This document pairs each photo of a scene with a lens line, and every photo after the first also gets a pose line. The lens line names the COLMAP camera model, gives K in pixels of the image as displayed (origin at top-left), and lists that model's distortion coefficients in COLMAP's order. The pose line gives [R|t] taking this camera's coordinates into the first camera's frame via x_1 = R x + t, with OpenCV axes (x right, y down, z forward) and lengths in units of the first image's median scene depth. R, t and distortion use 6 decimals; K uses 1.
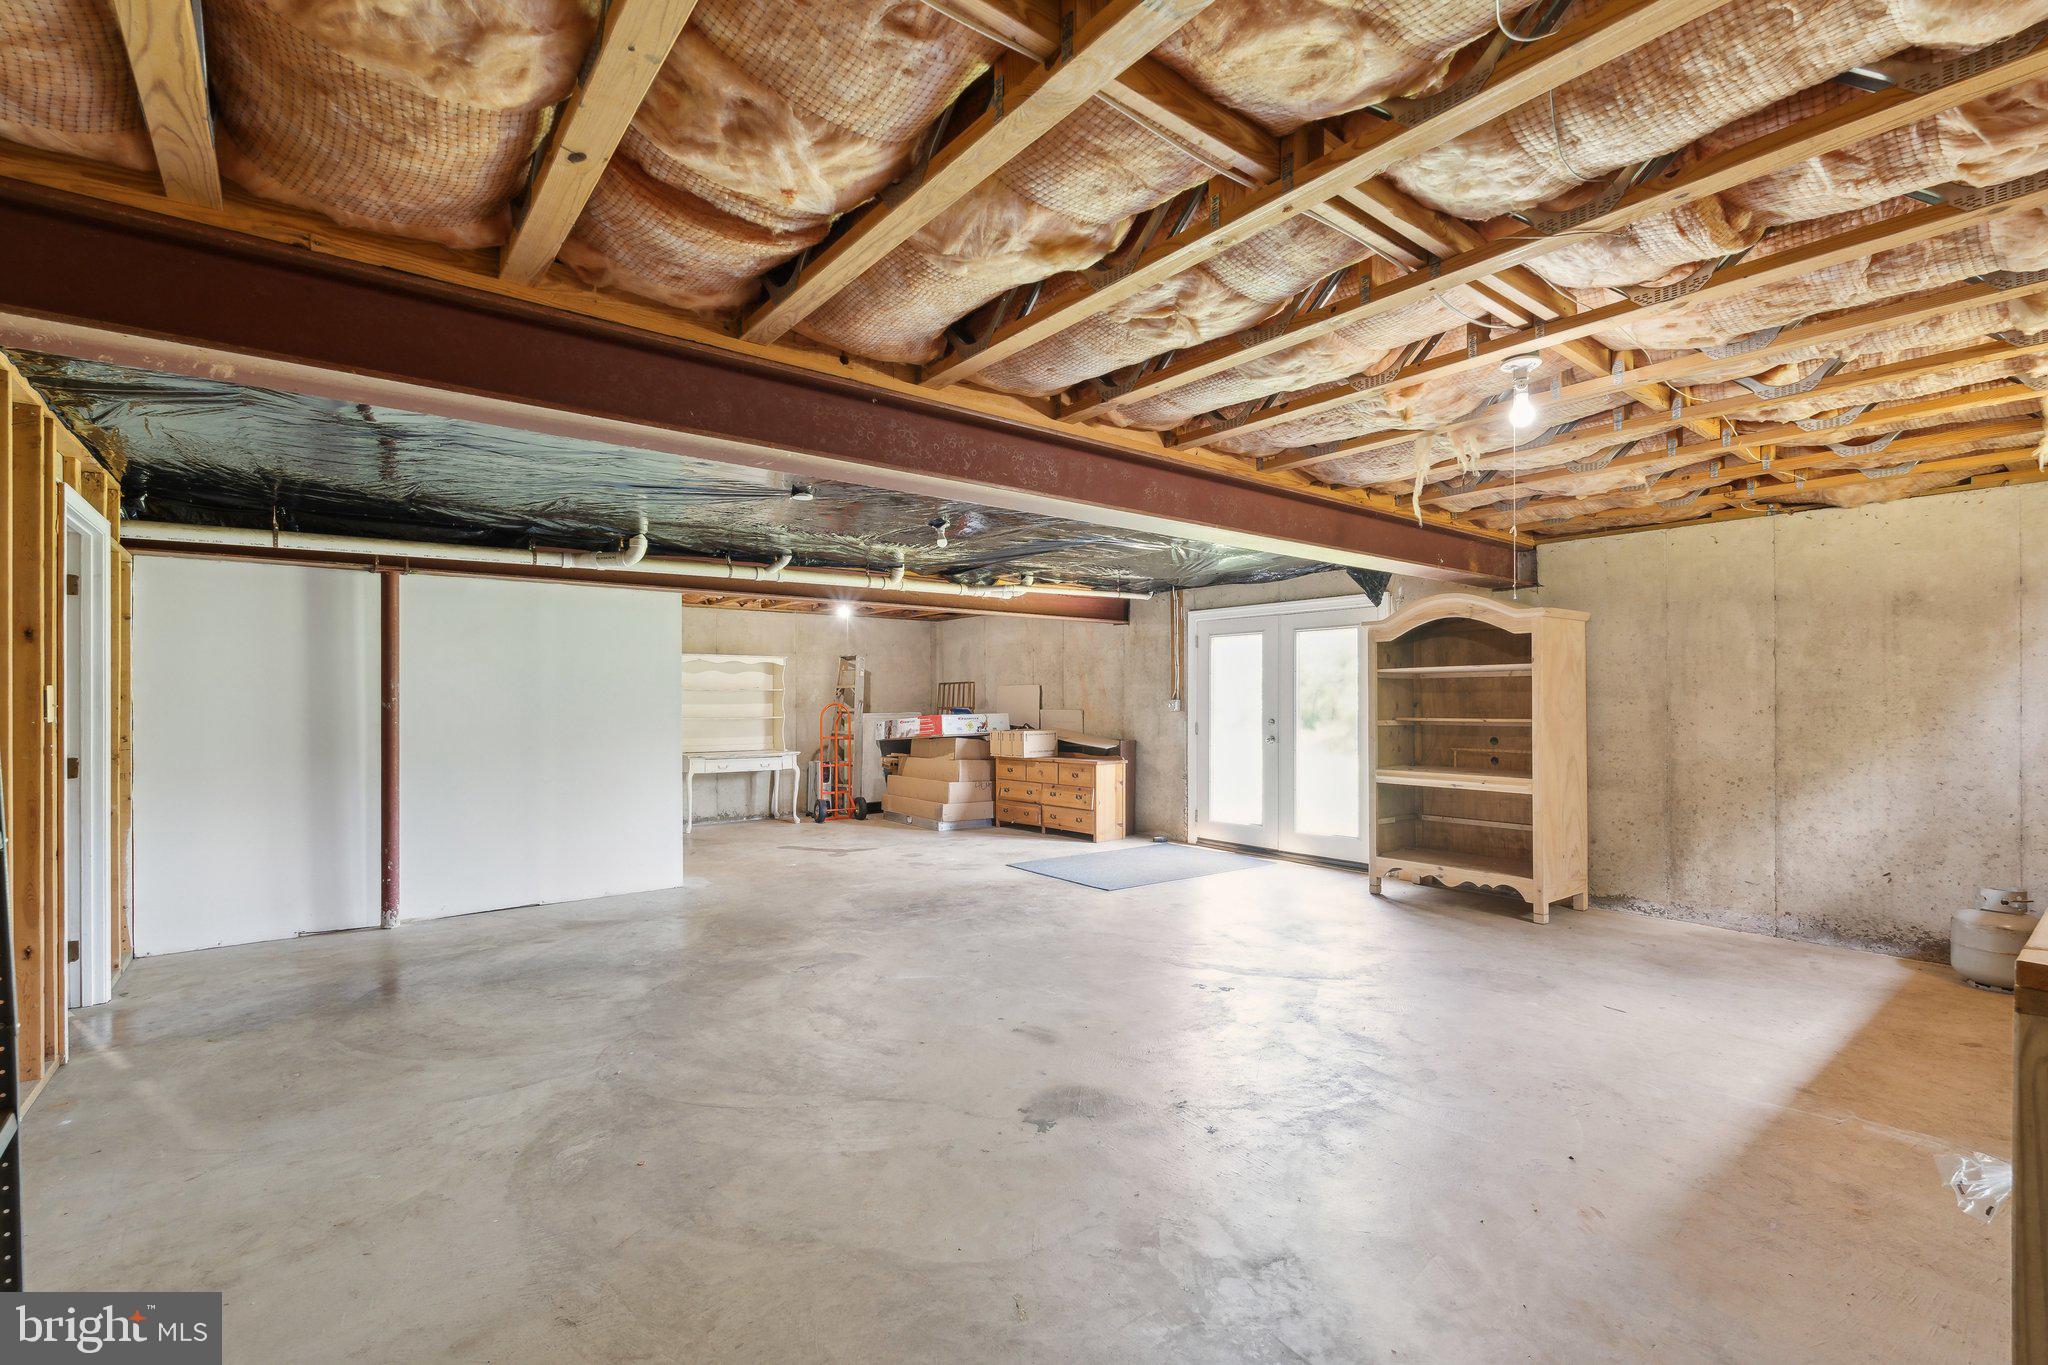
lens RADIAL K [[914.0, 0, 1033.1], [0, 914.0, 678.0], [0, 0, 1]] dist [0.000612, -0.000318]
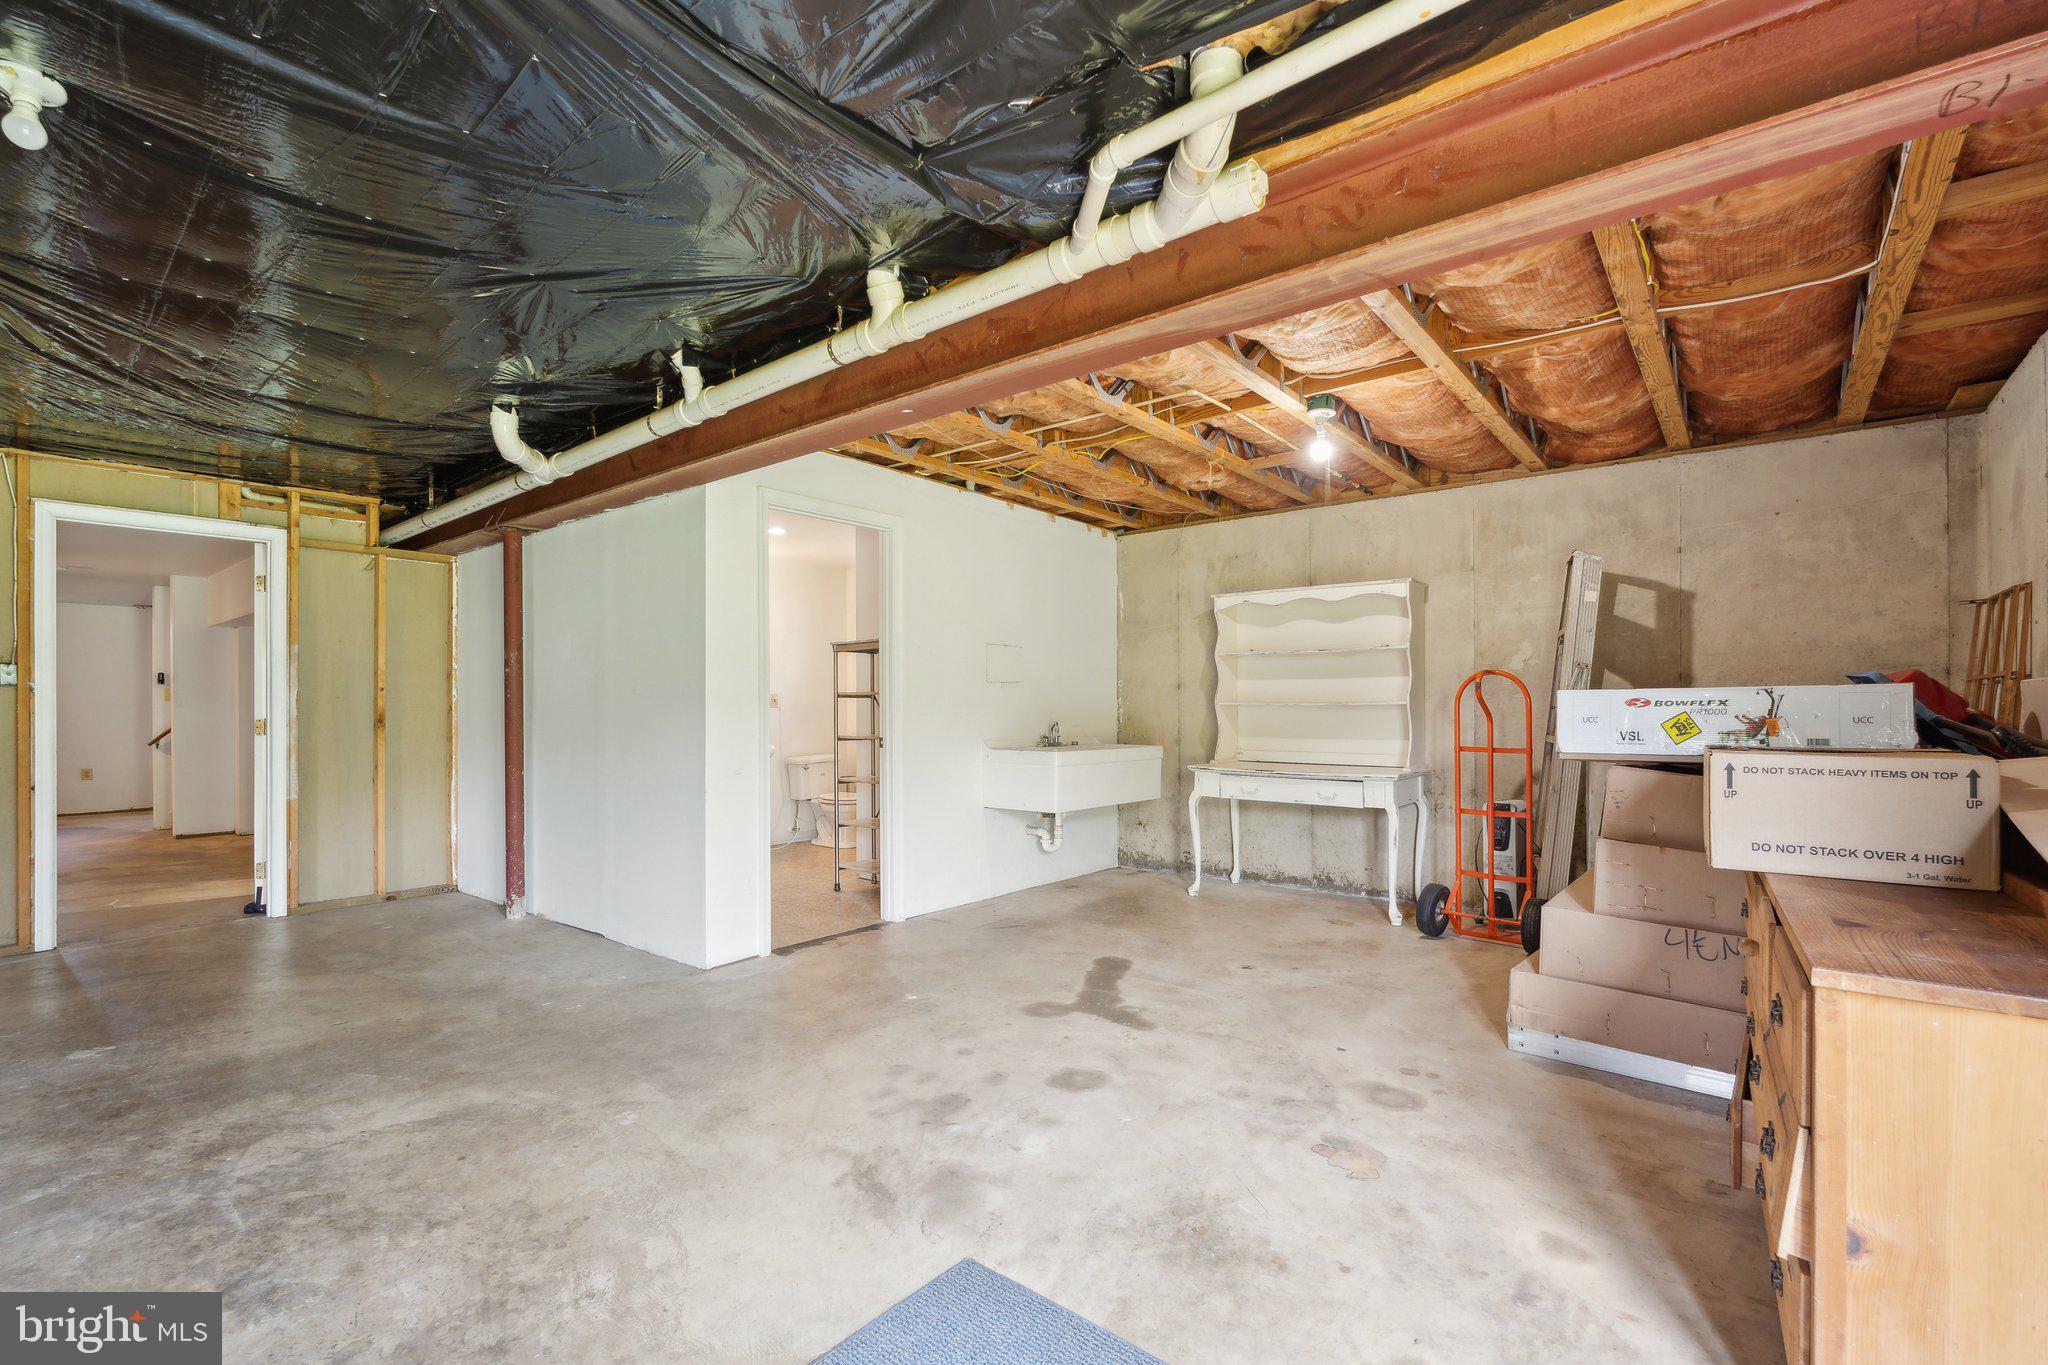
lens RADIAL K [[900.4, 0, 1025.0], [0, 900.4, 708.4], [0, 0, 1]] dist [0.001061, 0.000142]
pose [[0.213970, 0.003099, -0.976835, 0.157895], [0.024562, 0.999662, 0.008552, 0.037859], [0.976531, -0.025823, 0.213822, 0.717382]]
